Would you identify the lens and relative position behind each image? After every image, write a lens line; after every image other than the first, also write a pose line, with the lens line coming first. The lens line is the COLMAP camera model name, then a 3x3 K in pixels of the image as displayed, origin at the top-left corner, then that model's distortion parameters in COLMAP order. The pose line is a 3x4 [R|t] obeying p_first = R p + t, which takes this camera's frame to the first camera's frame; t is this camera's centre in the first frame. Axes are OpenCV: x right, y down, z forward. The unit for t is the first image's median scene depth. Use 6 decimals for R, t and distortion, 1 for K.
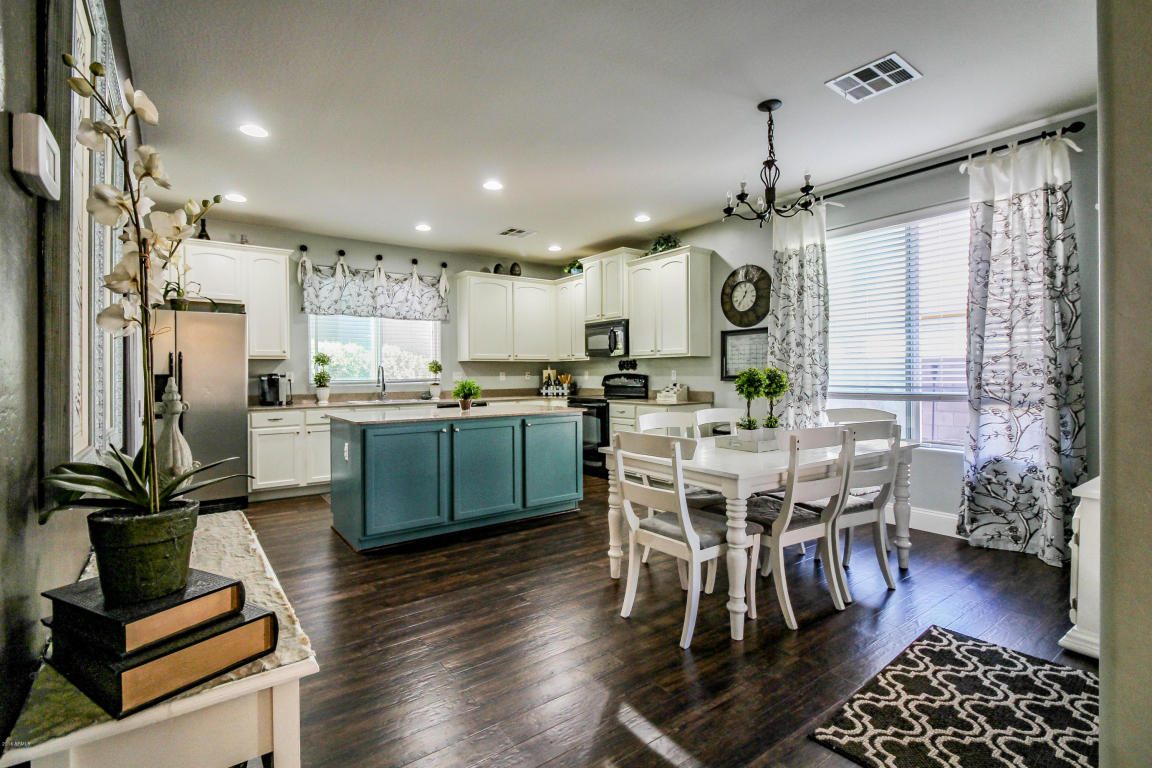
lens RADIAL K [[533.5, 0, 570.4], [0, 533.5, 375.1], [0, 0, 1]] dist [0.000660, 0.000096]
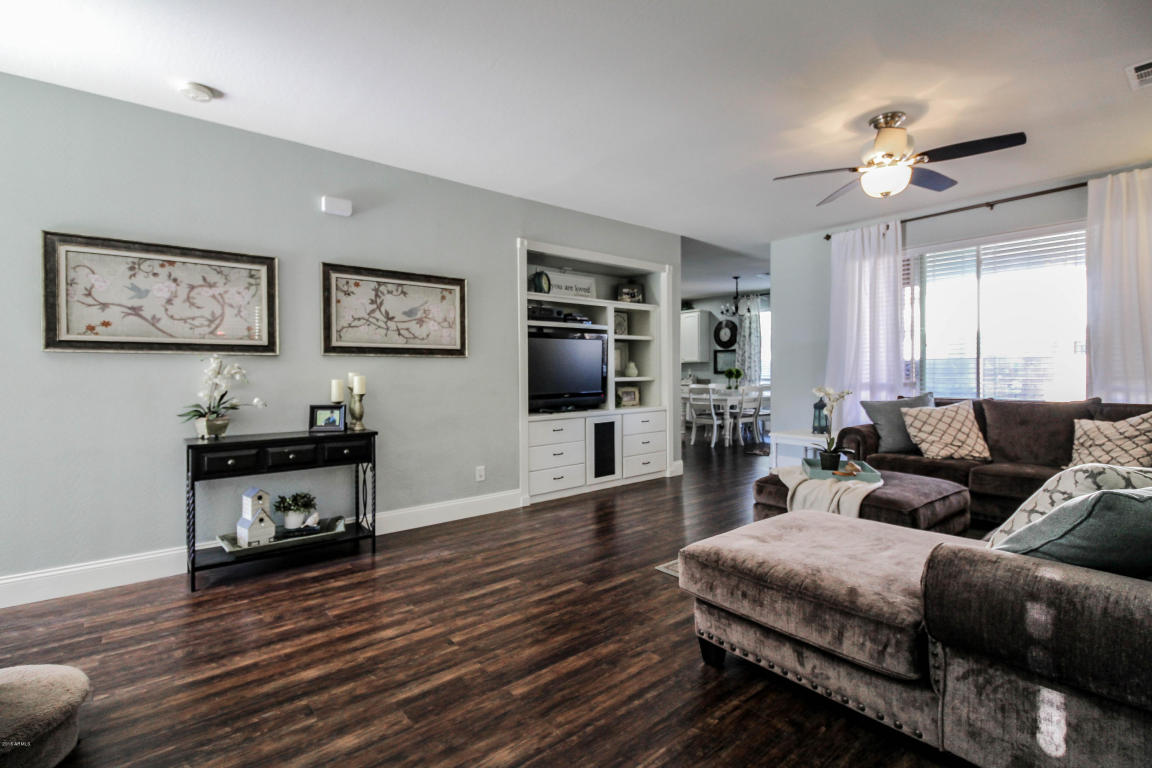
lens RADIAL K [[522.8, 0, 576.0], [0, 522.8, 384.0], [0, 0, 1]] dist [0.001140, 0.000178]
pose [[0.998348, -0.003722, 0.057337, -0.327961], [0.002569, 0.999793, 0.020166, 0.006245], [-0.057400, -0.019986, 0.998151, -0.888552]]
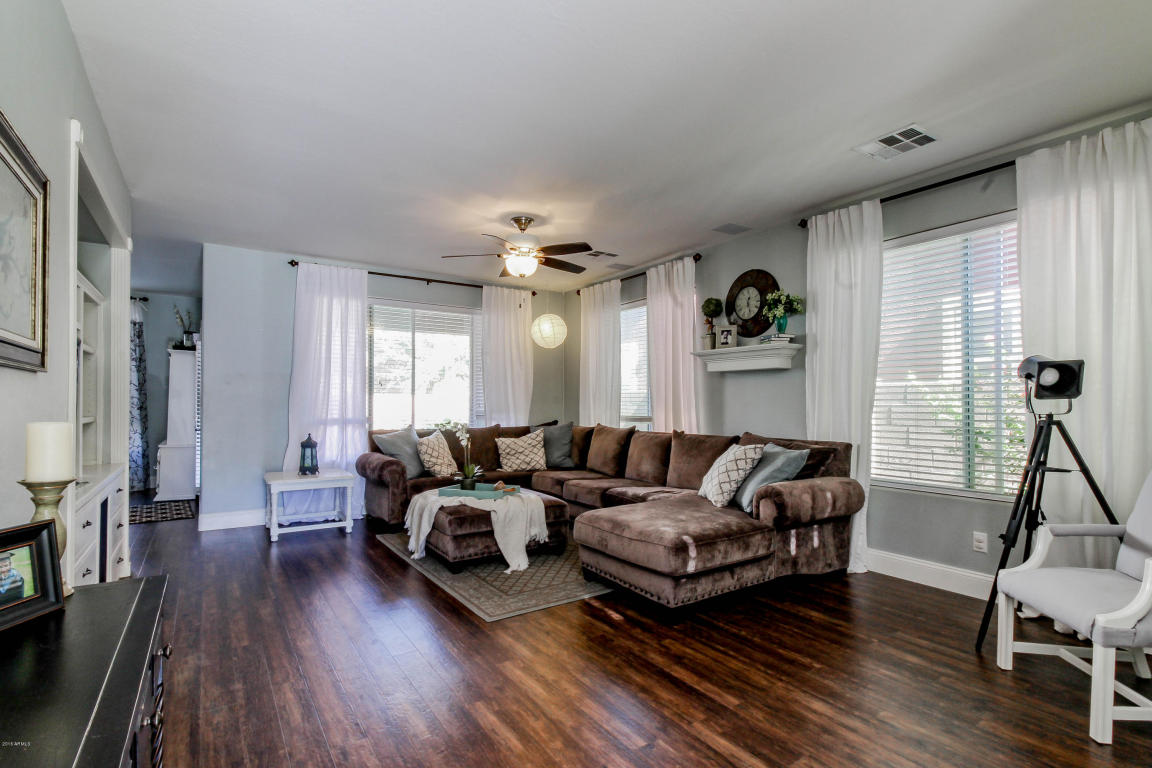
lens RADIAL K [[548.7, 0, 577.0], [0, 548.7, 401.7], [0, 0, 1]] dist [0.000678, 0.000123]
pose [[0.036558, 0.009250, 0.999289, -0.712951], [0.000264, 0.999957, -0.009266, 0.003499], [-0.999331, 0.000602, 0.036554, -0.485775]]
